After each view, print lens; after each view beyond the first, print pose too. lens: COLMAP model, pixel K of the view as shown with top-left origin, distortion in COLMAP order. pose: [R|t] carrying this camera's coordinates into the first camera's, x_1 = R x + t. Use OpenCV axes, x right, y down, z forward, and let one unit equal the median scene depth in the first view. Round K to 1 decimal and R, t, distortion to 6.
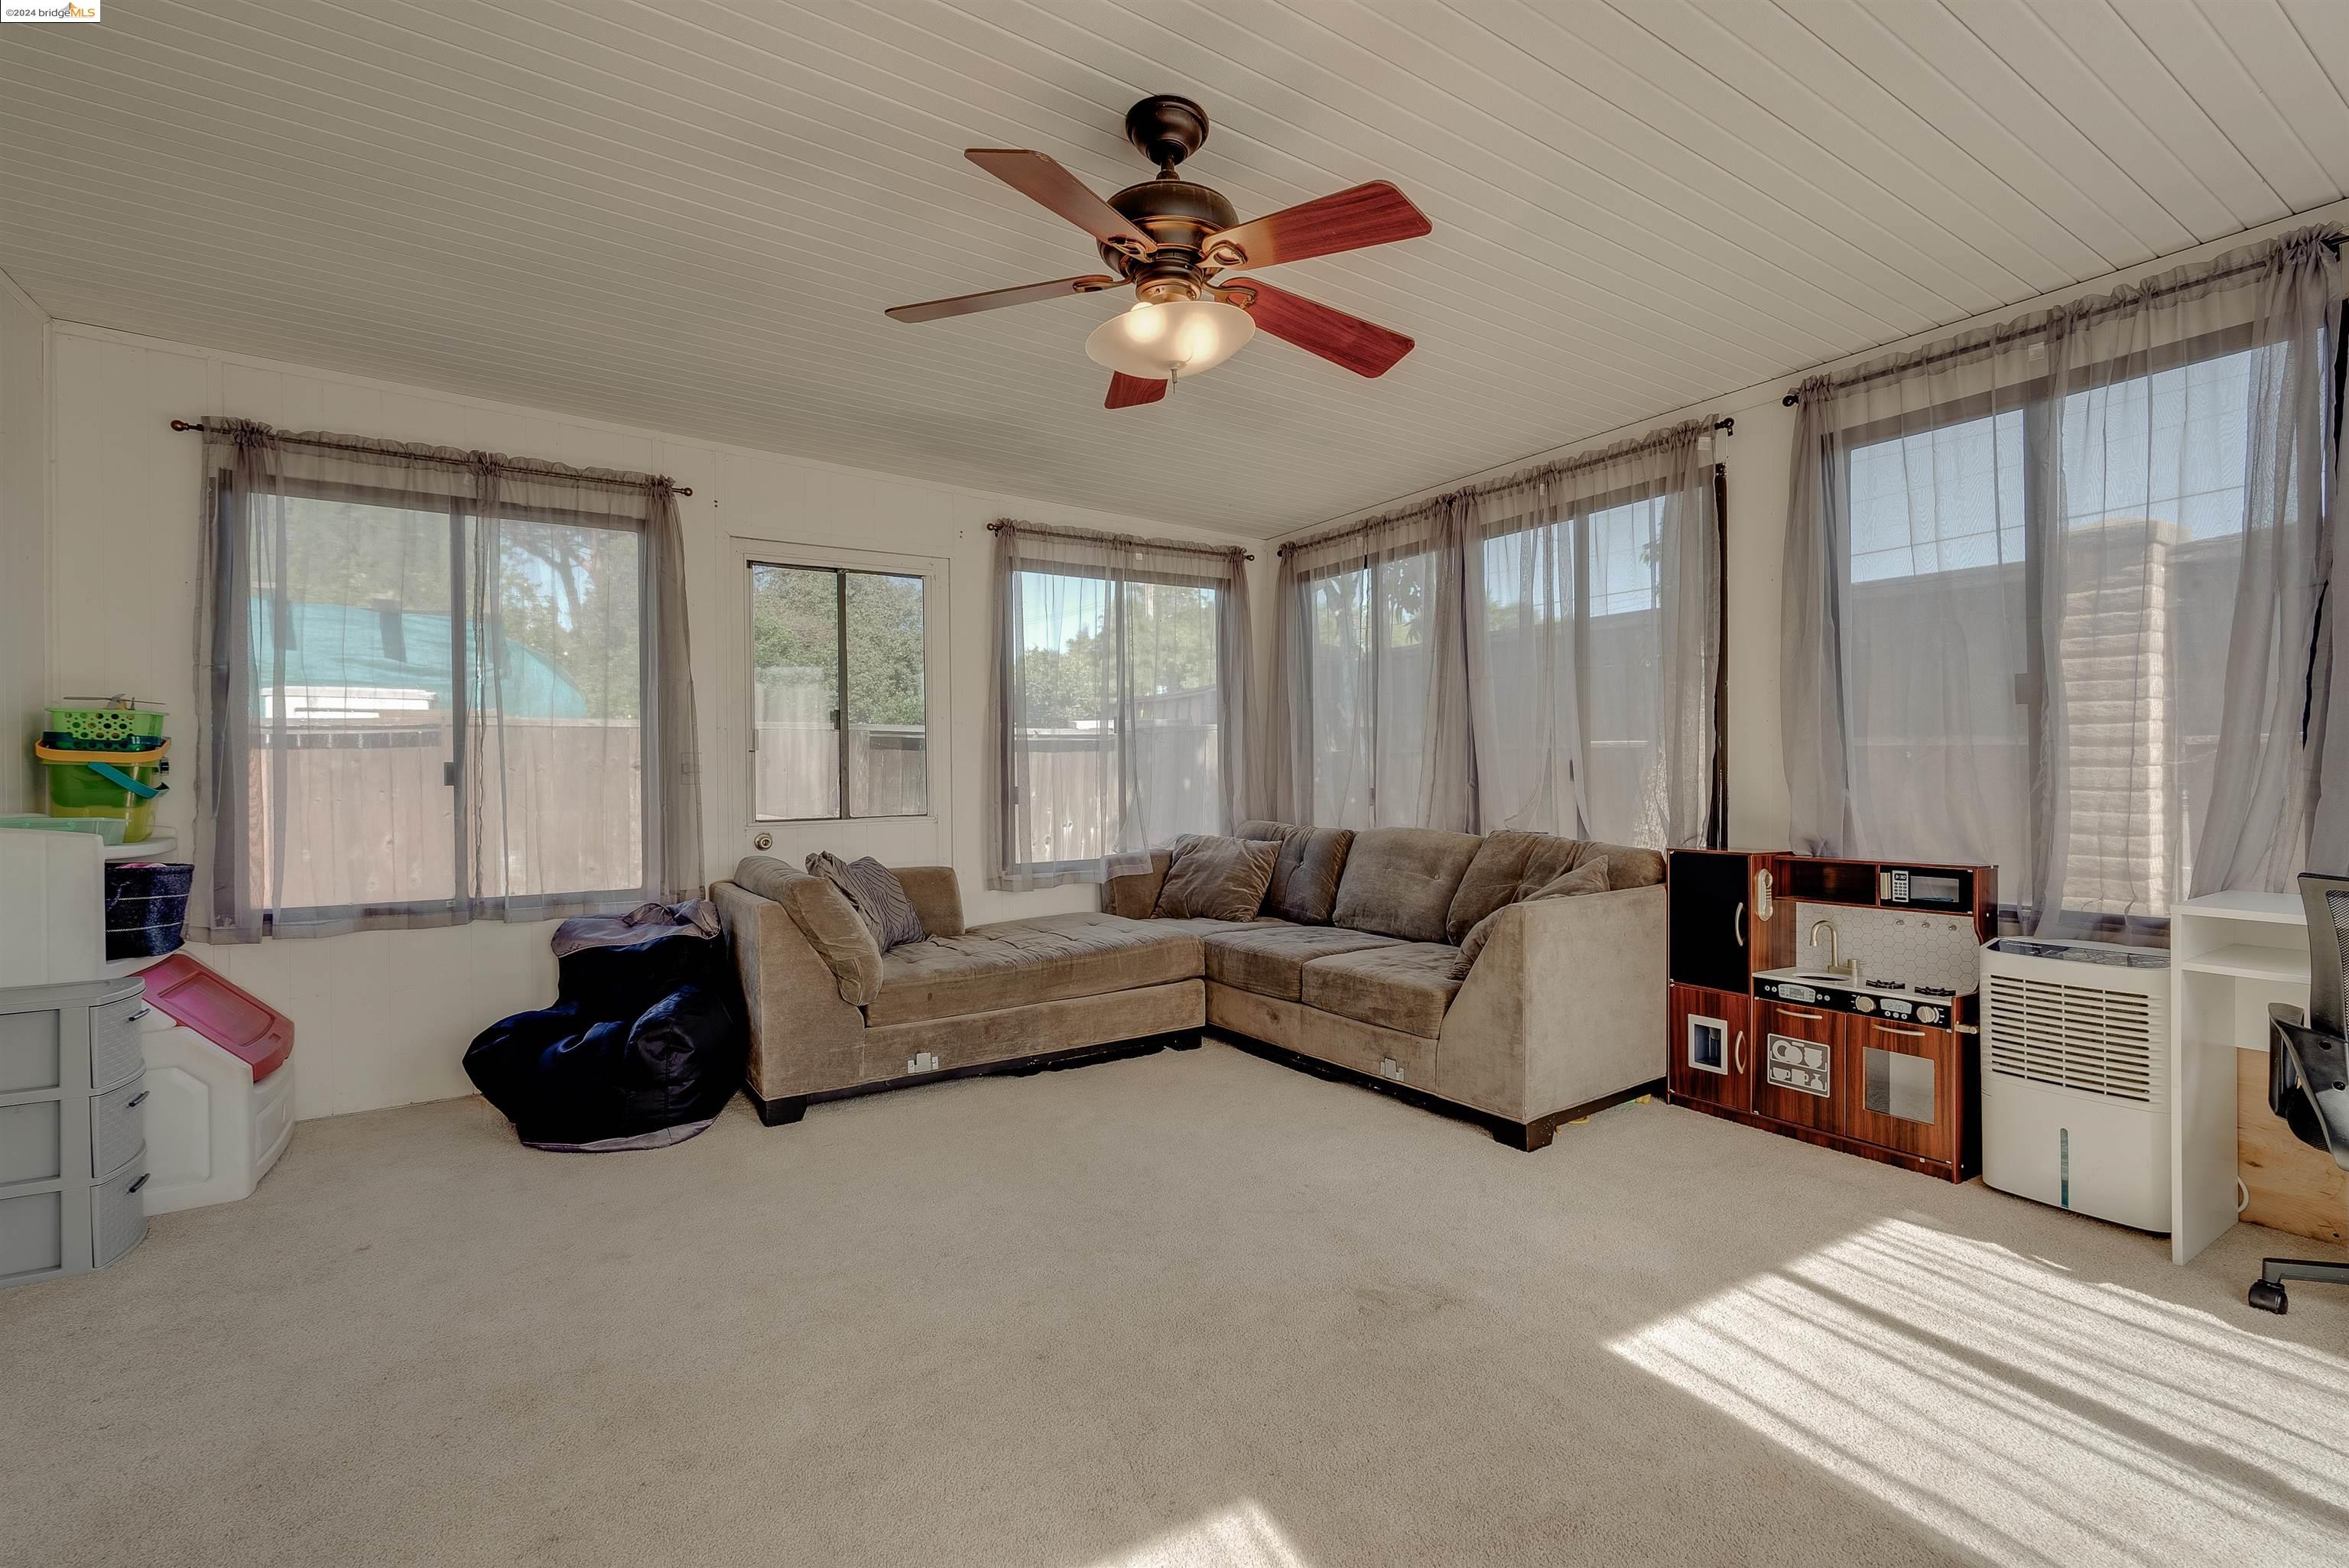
lens RADIAL K [[1068.8, 0, 1173.9], [0, 1068.8, 781.8], [0, 0, 1]] dist [-0.003099, 0.001485]
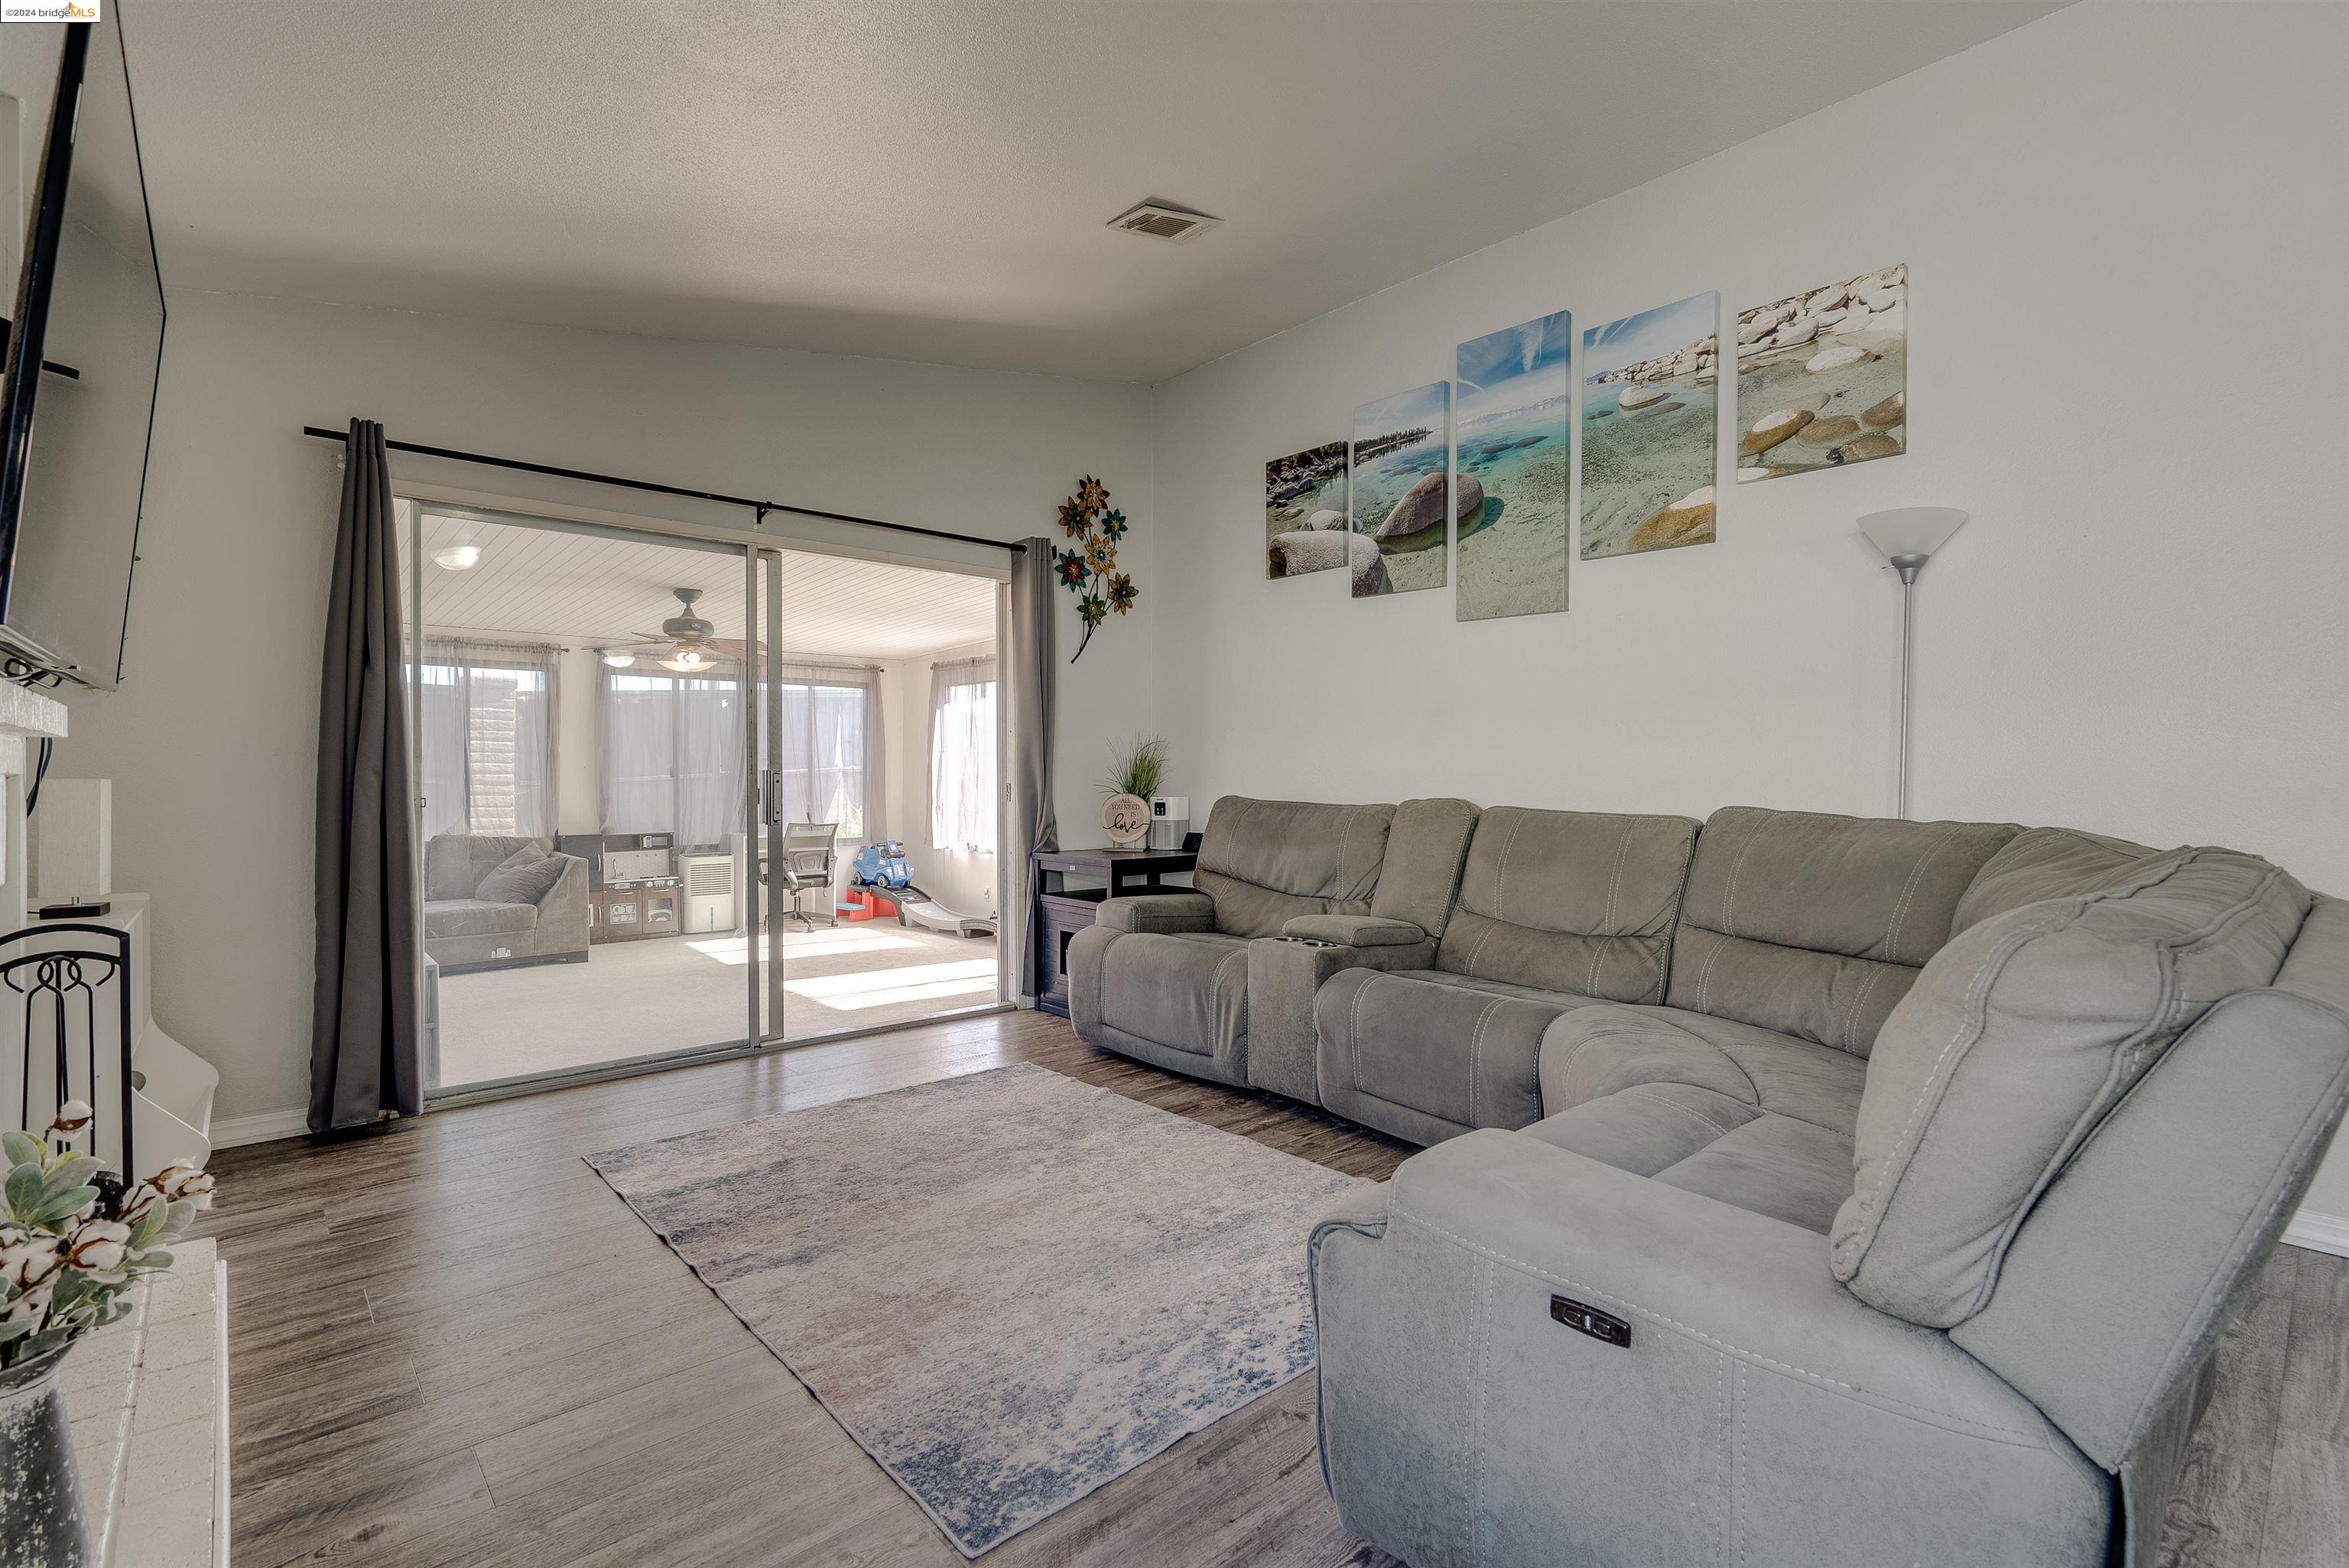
lens RADIAL K [[1068.8, 0, 1181.1], [0, 1068.8, 780.1], [0, 0, 1]] dist [-0.003099, 0.001485]
pose [[-0.169091, 0.007722, 0.985570, -2.163884], [0.010494, 0.999927, -0.006034, -0.029258], [-0.985545, 0.009322, -0.169160, 0.094865]]
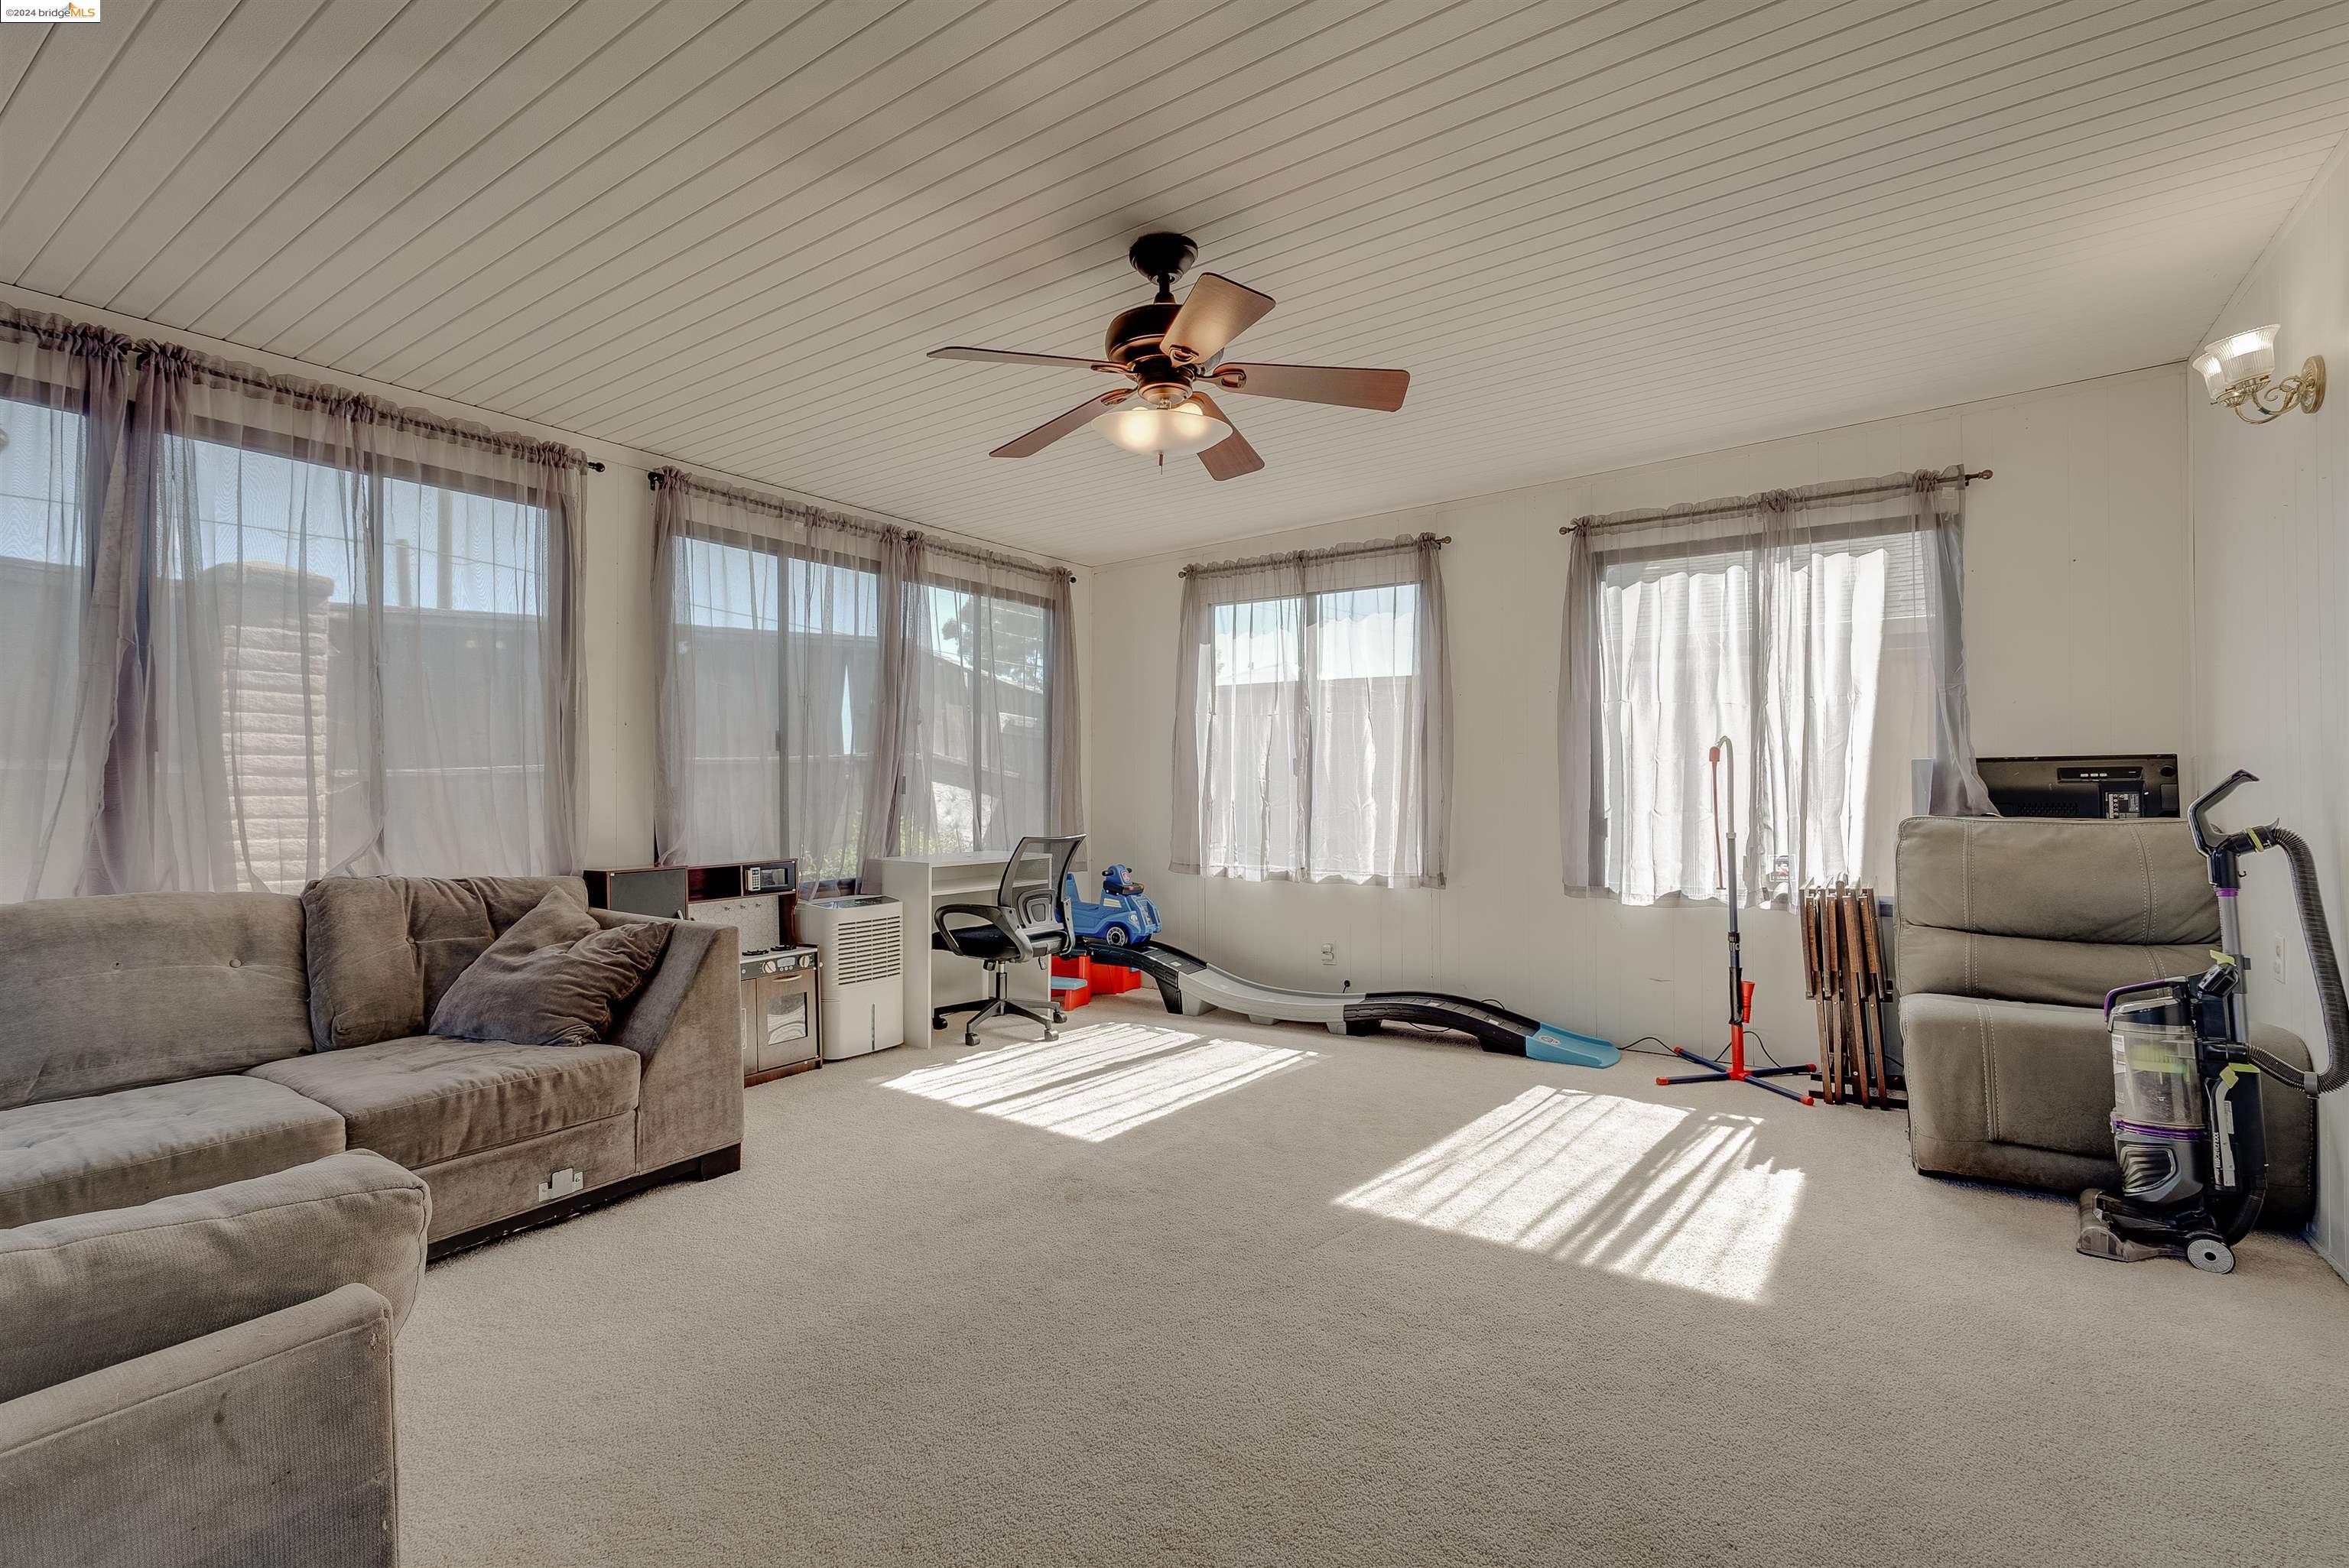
lens RADIAL K [[1068.8, 0, 1177.0], [0, 1068.8, 781.1], [0, 0, 1]] dist [-0.003099, 0.001485]
pose [[-0.399807, 0.018059, 0.916421, -0.743215], [0.016587, 0.999785, -0.012465, -0.001410], [-0.916449, 0.010217, -0.400021, 0.988098]]
